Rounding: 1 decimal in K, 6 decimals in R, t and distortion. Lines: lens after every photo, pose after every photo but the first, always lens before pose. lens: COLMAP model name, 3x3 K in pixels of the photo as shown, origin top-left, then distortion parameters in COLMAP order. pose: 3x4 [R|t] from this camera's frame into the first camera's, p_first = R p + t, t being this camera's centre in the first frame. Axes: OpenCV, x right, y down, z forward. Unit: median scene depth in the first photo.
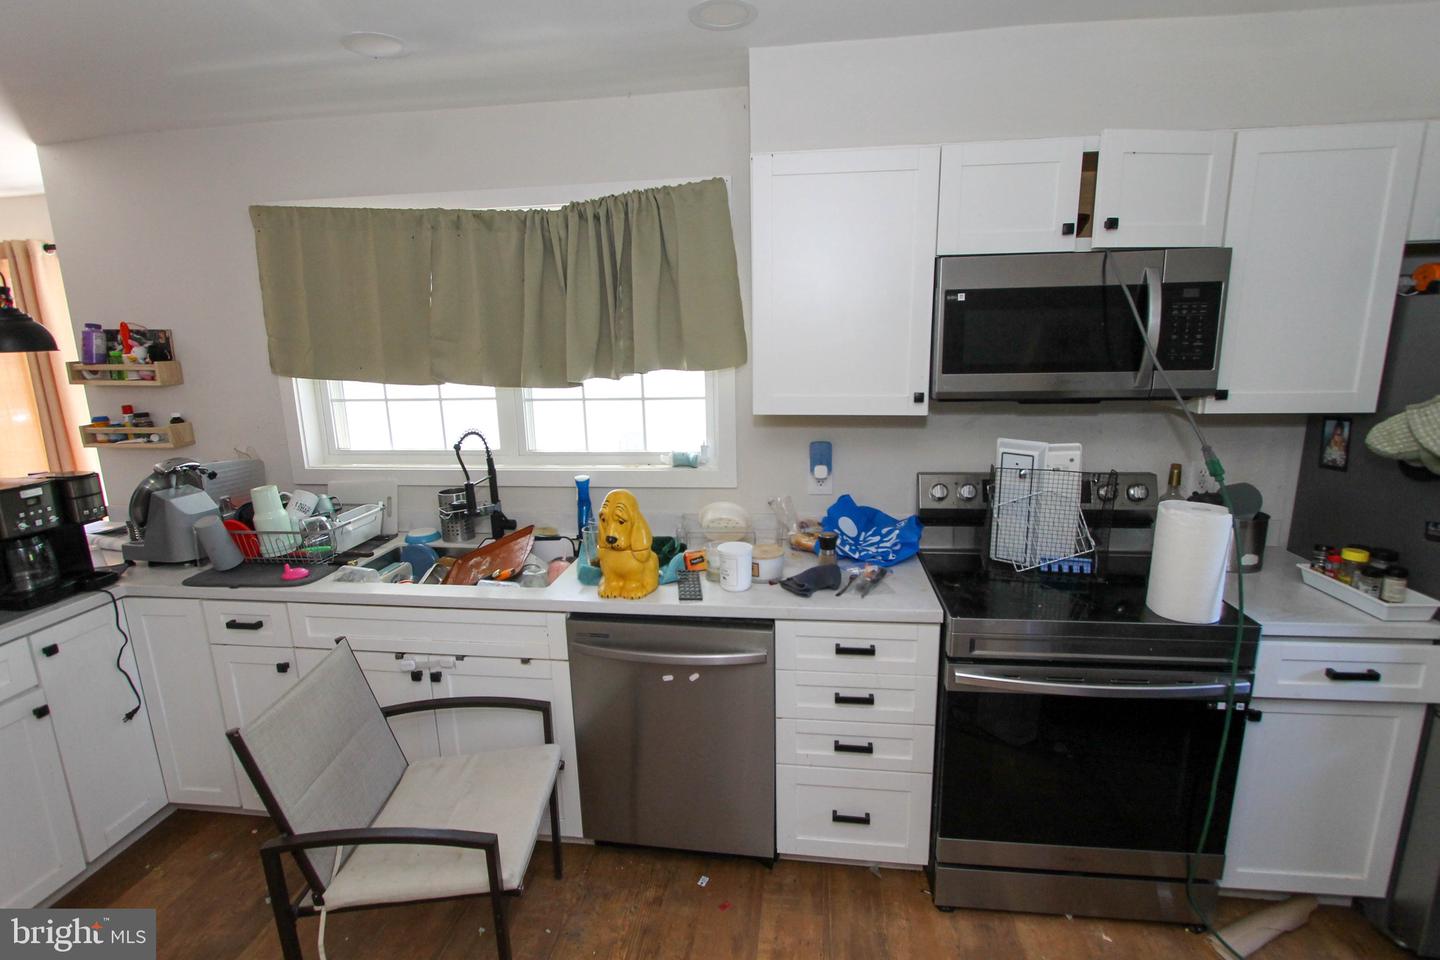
lens RADIAL K [[677.3, 0, 723.8], [0, 677.3, 477.6], [0, 0, 1]] dist [-0.015810, 0.002330]
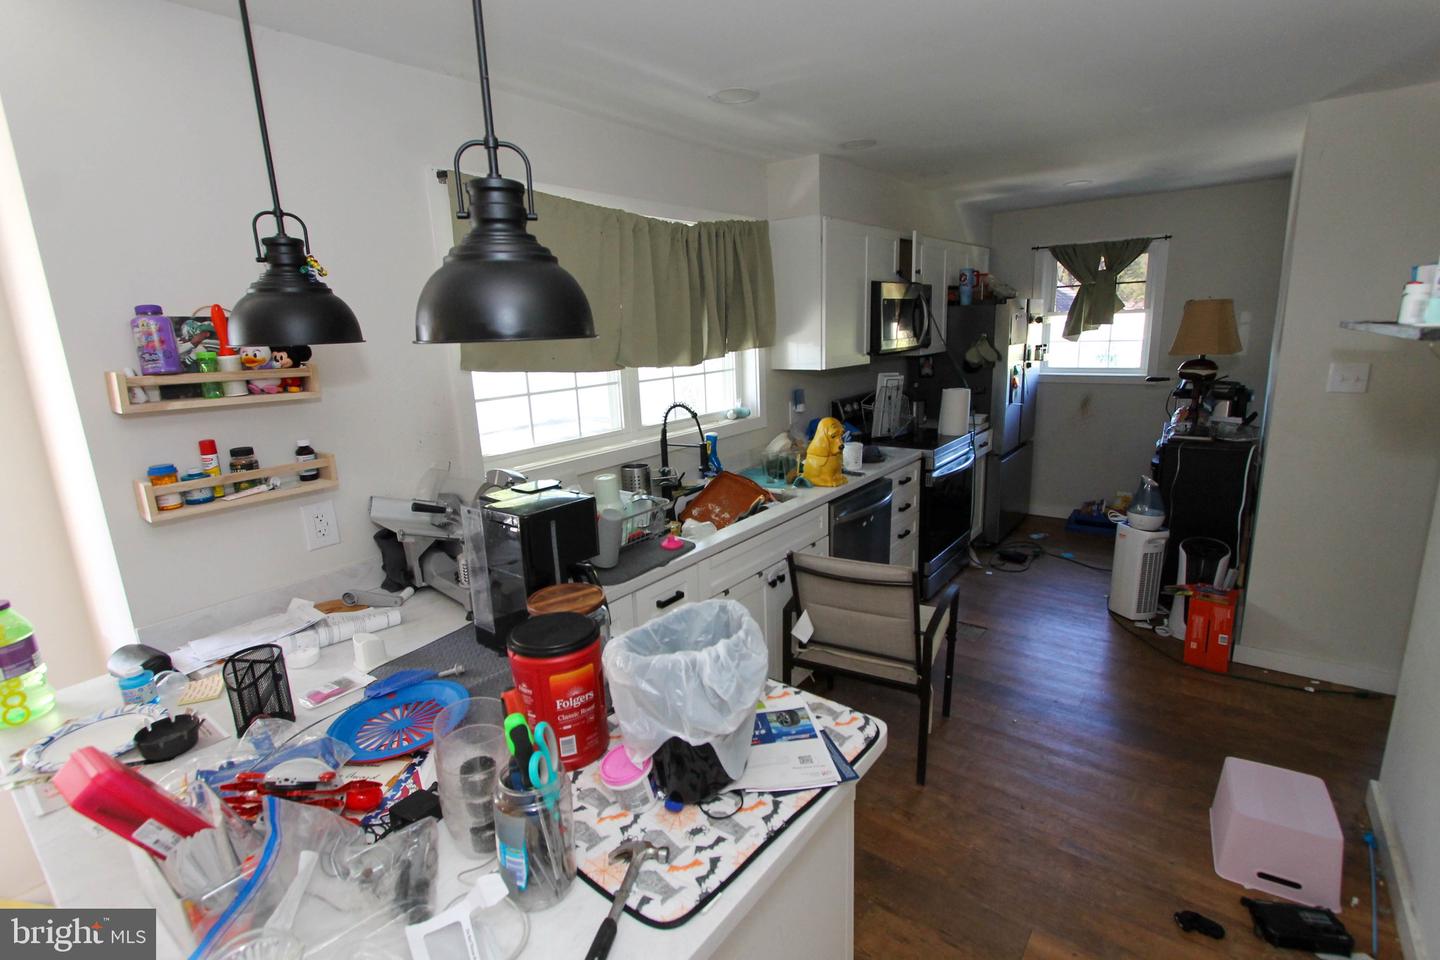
lens RADIAL K [[677.3, 0, 724.1], [0, 677.3, 478.7], [0, 0, 1]] dist [-0.015810, 0.002330]
pose [[0.496538, -0.190721, 0.846803, -1.519429], [0.213072, 0.972495, 0.094091, -0.039834], [-0.841457, 0.133710, 0.523519, 0.368188]]
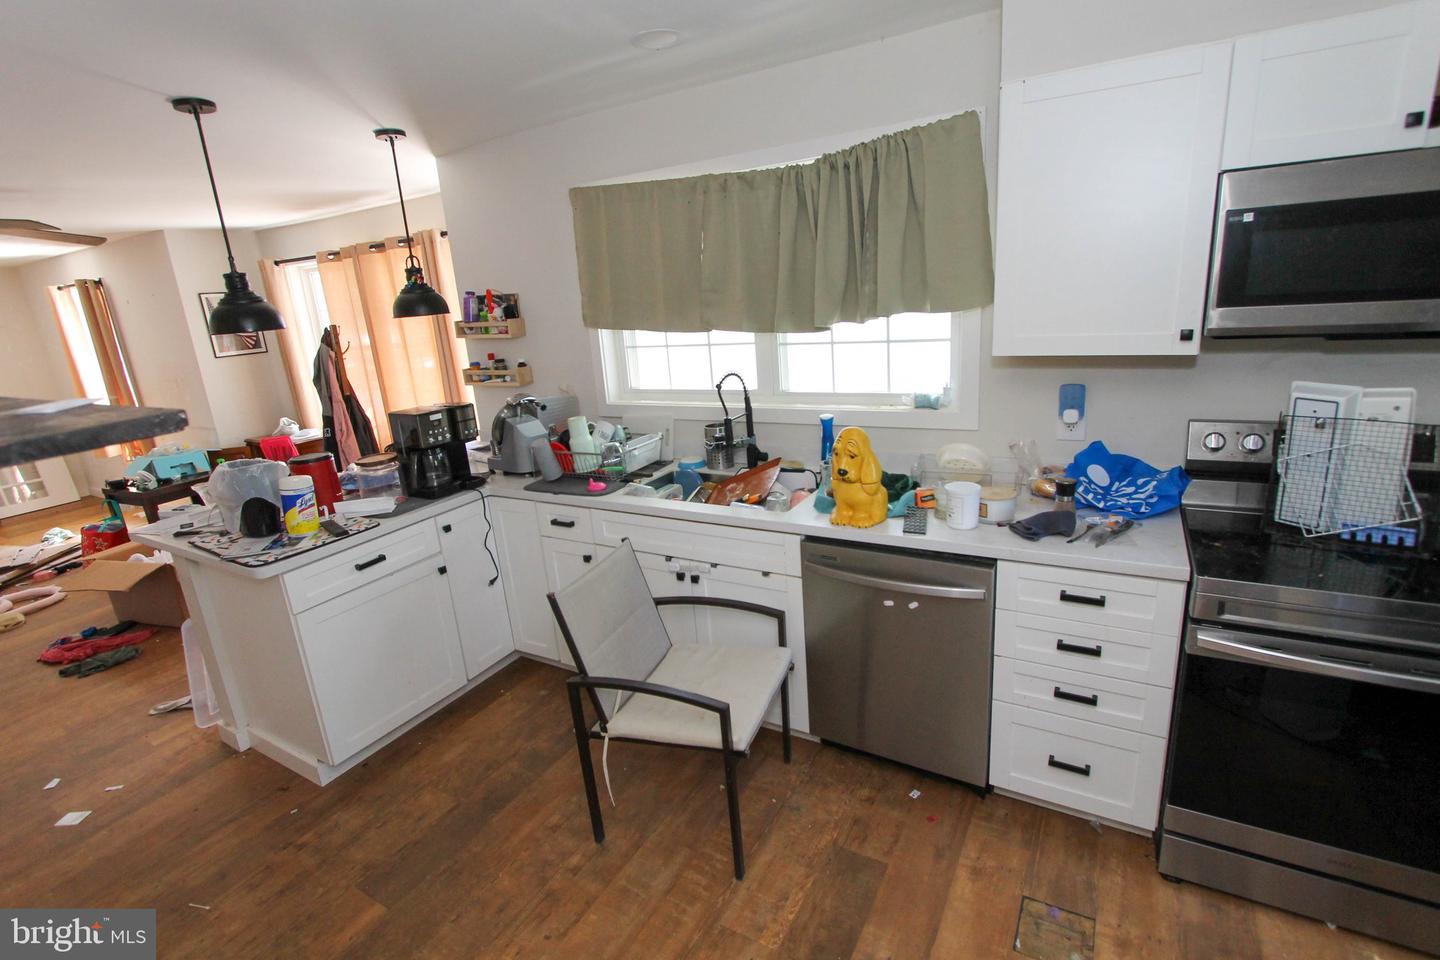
lens RADIAL K [[677.3, 0, 722.9], [0, 677.3, 478.0], [0, 0, 1]] dist [-0.015810, 0.002330]
pose [[0.919761, 0.059017, -0.388016, 0.074411], [-0.026577, 0.995726, 0.088453, 0.008084], [0.391578, -0.071043, 0.917398, -0.073305]]
